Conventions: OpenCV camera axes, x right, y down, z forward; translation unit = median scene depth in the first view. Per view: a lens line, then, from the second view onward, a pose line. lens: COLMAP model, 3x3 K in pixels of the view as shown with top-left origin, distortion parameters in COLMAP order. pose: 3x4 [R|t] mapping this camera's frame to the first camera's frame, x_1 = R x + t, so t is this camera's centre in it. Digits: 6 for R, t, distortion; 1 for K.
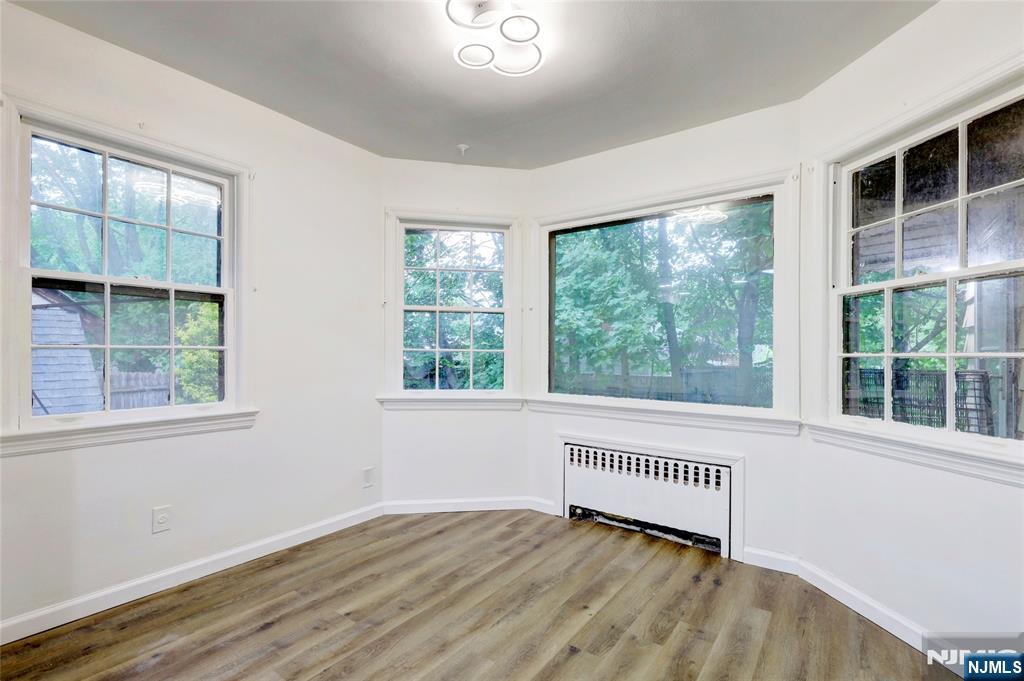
lens RADIAL K [[467.5, 0, 508.2], [0, 467.5, 350.4], [0, 0, 1]] dist [0.002373, 0.000060]
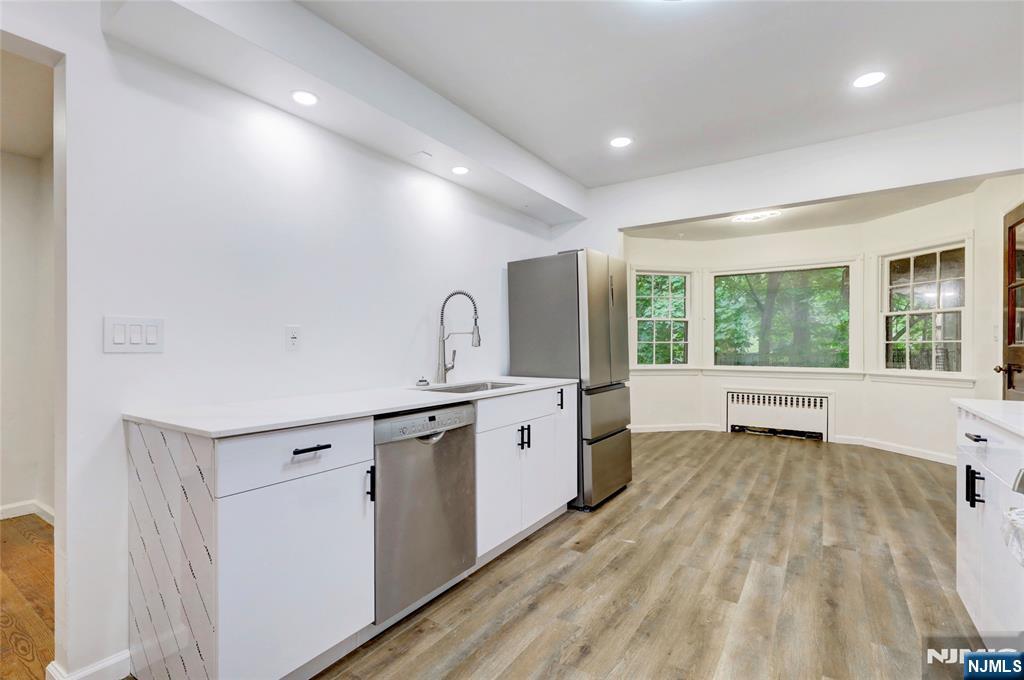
lens RADIAL K [[467.5, 0, 507.2], [0, 467.5, 347.8], [0, 0, 1]] dist [0.002373, 0.000060]
pose [[0.998918, -0.014047, 0.044323, -1.016235], [0.013505, 0.999831, 0.012505, -0.013213], [-0.044491, -0.011892, 0.998939, -0.985703]]
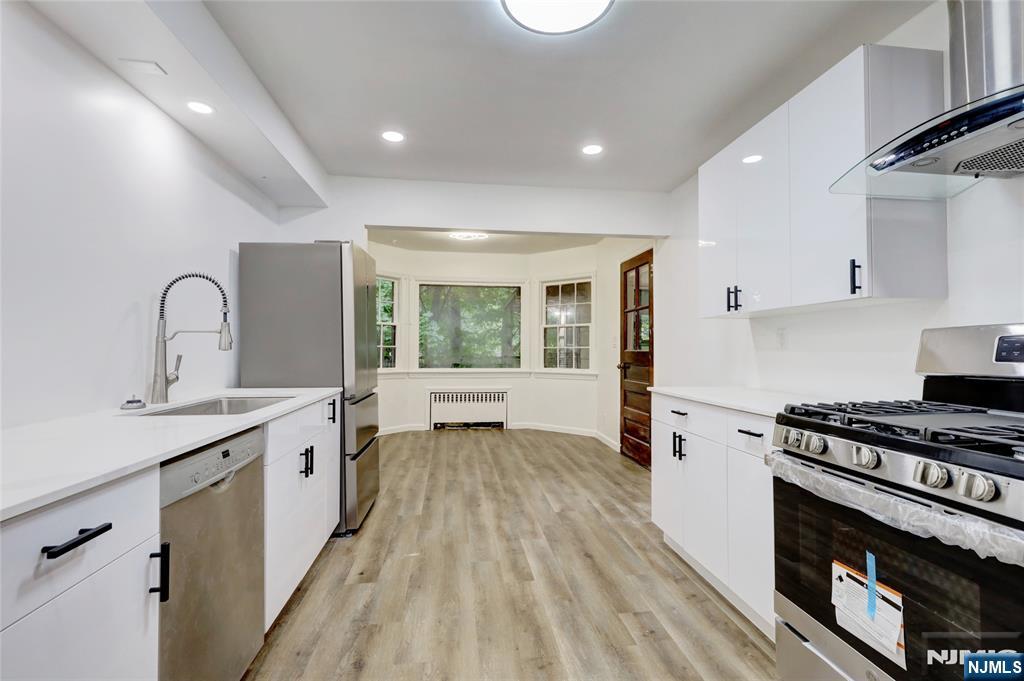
lens RADIAL K [[467.5, 0, 515.5], [0, 467.5, 342.0], [0, 0, 1]] dist [0.002373, 0.000060]
pose [[0.714258, 0.001925, 0.699880, -1.246490], [-0.000246, 0.999997, -0.002500, -0.015613], [-0.699882, 0.001614, 0.714257, -0.825702]]
